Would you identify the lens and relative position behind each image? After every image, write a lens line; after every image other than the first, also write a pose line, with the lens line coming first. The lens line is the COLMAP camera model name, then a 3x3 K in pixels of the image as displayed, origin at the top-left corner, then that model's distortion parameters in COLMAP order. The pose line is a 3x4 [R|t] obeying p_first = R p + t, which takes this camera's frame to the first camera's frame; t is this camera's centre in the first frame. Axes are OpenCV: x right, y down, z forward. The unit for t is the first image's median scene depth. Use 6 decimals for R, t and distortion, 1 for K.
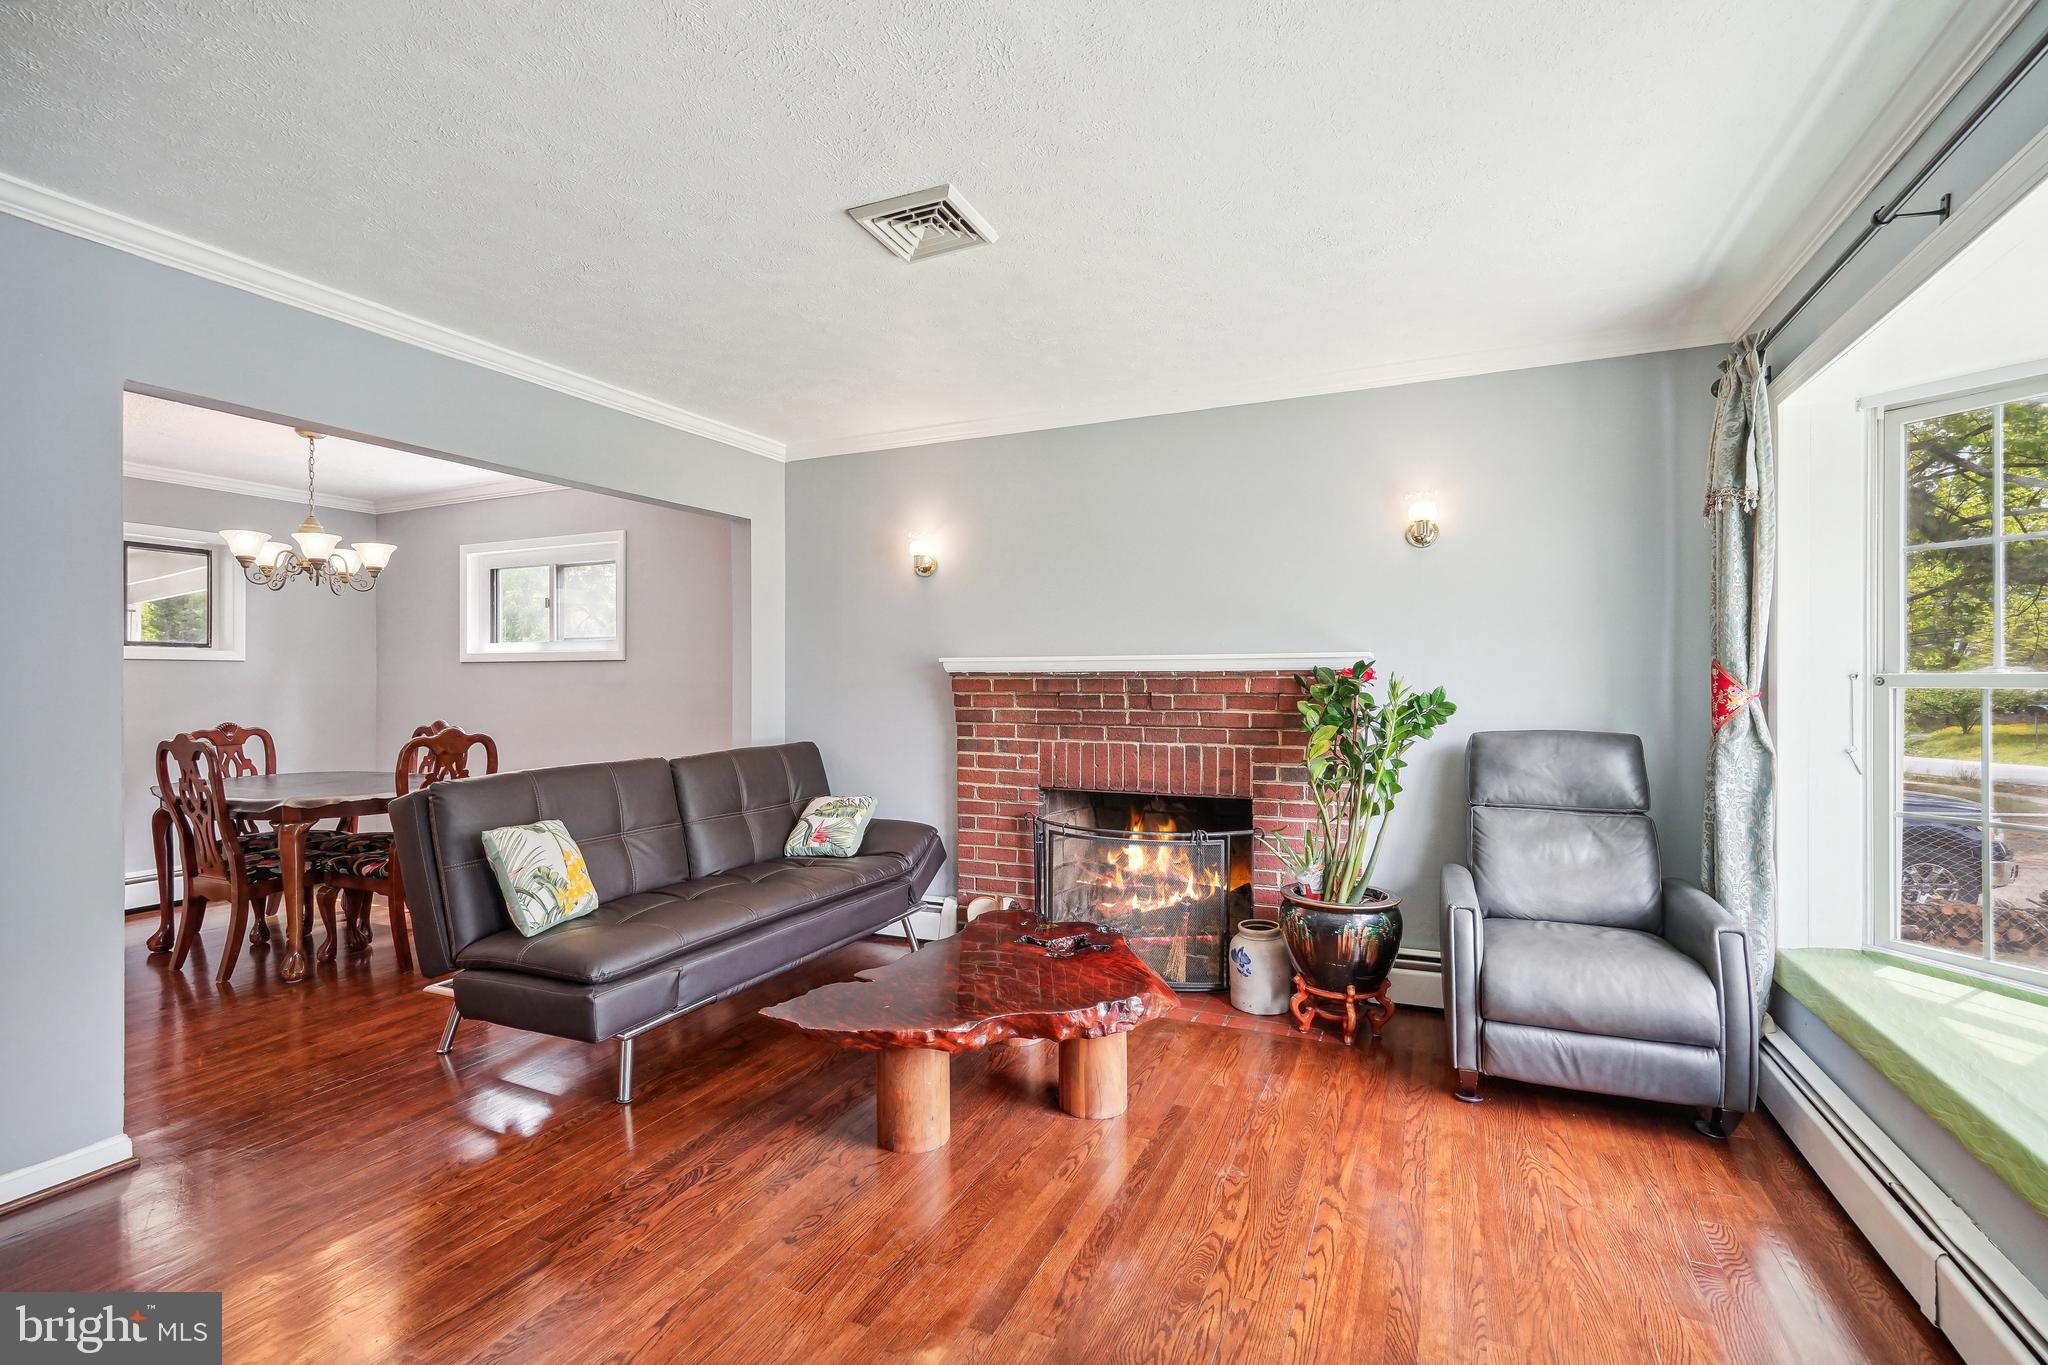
lens RADIAL K [[937.0, 0, 1009.3], [0, 937.0, 681.2], [0, 0, 1]] dist [0.002846, 0.000937]
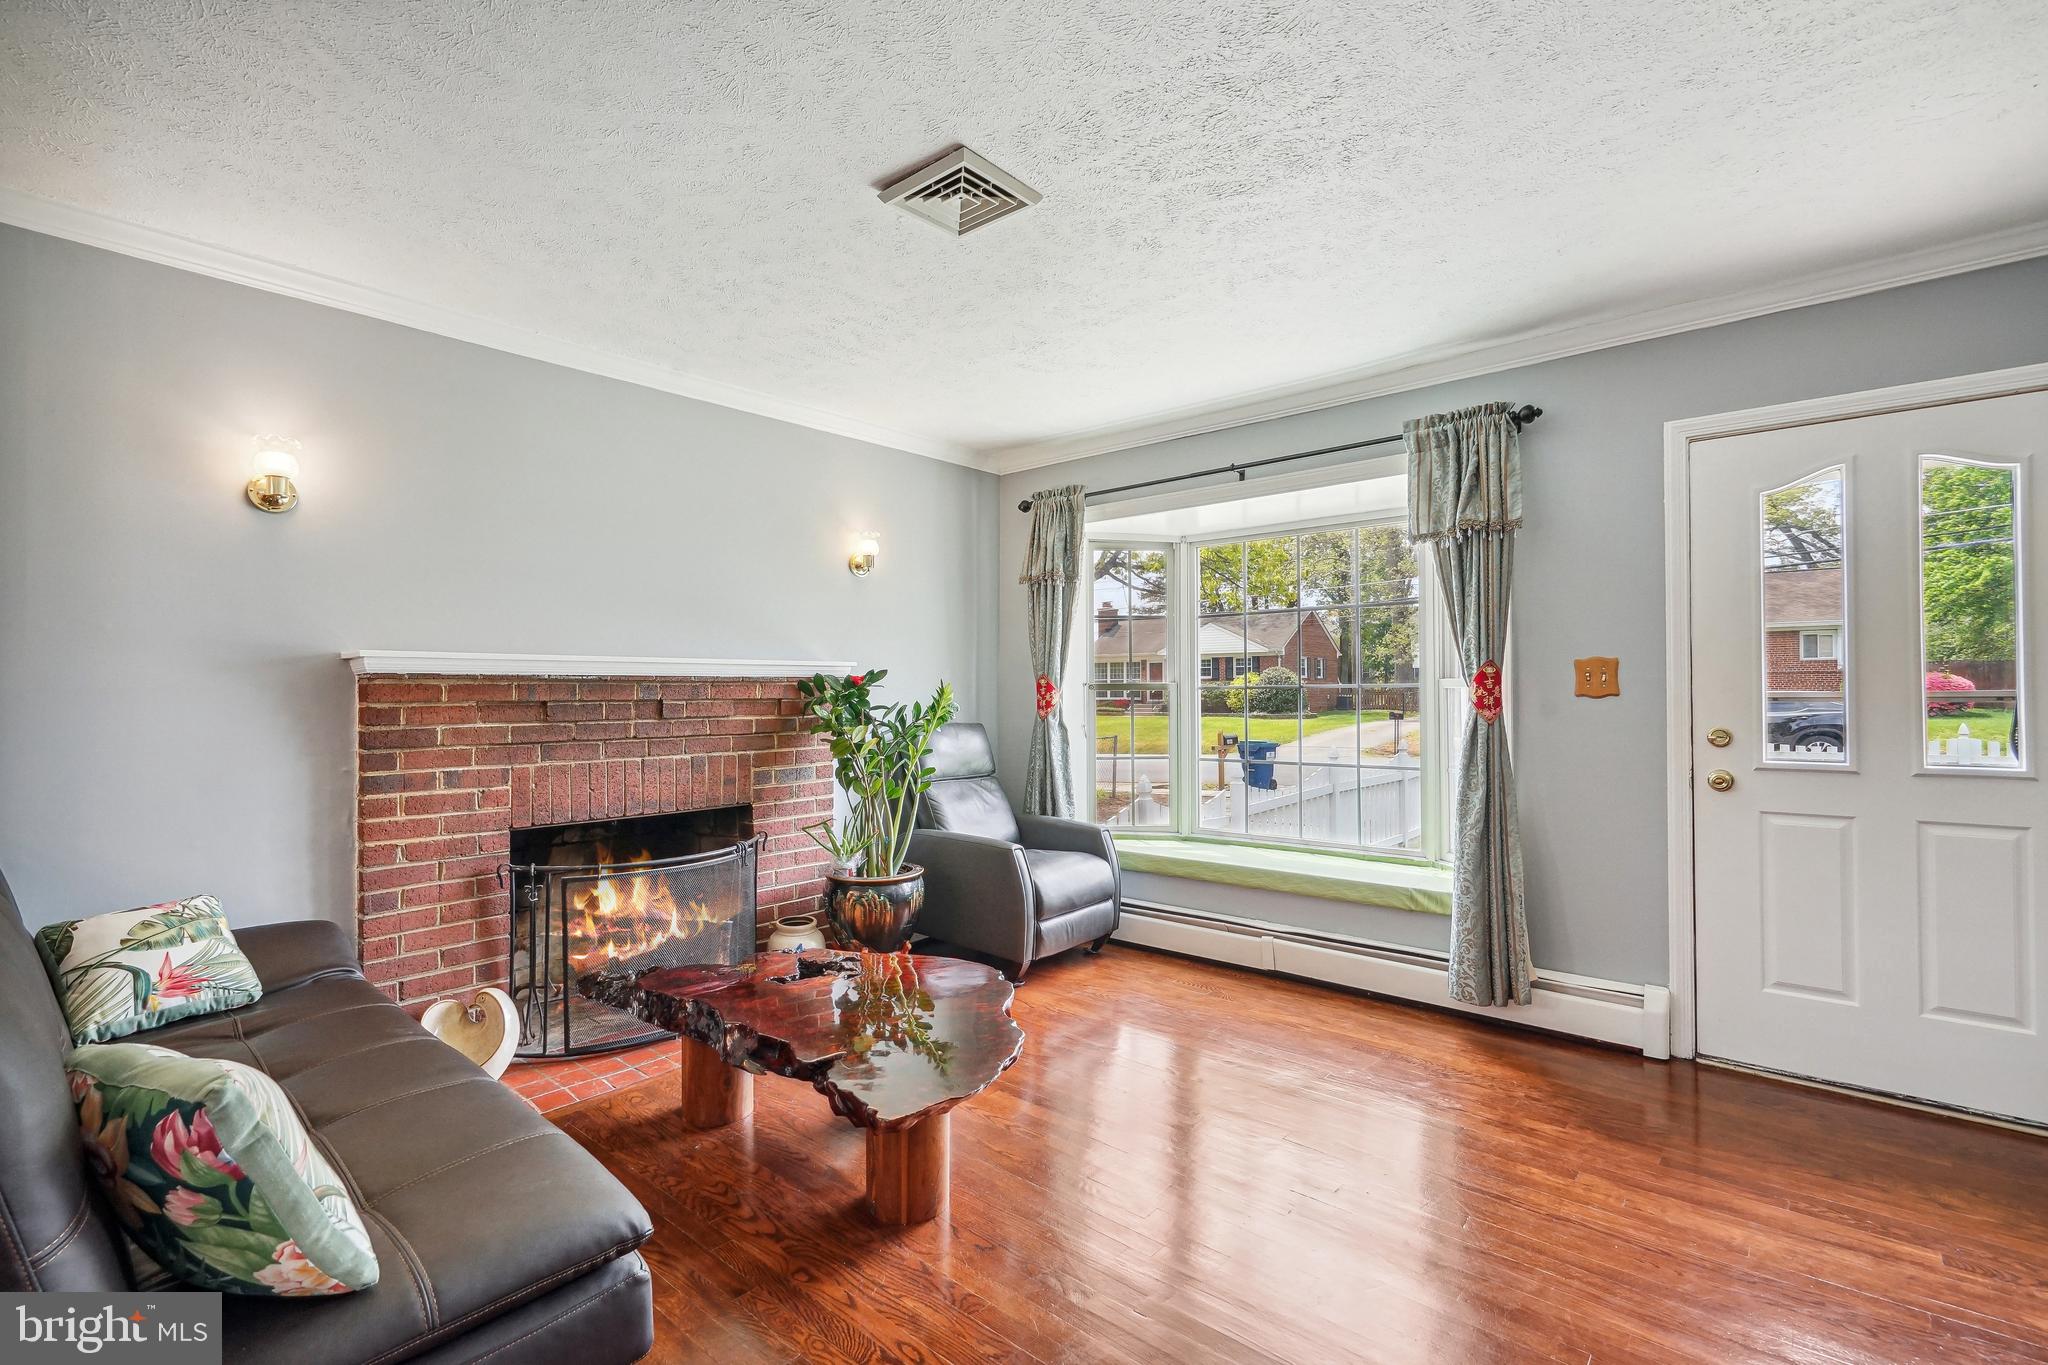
lens RADIAL K [[937.0, 0, 1013.8], [0, 937.0, 681.2], [0, 0, 1]] dist [0.002846, 0.000937]
pose [[0.276787, 0.009637, 0.960883, -0.616565], [0.003417, 0.999934, -0.011013, 0.005553], [-0.960925, 0.006332, 0.276735, 0.440355]]
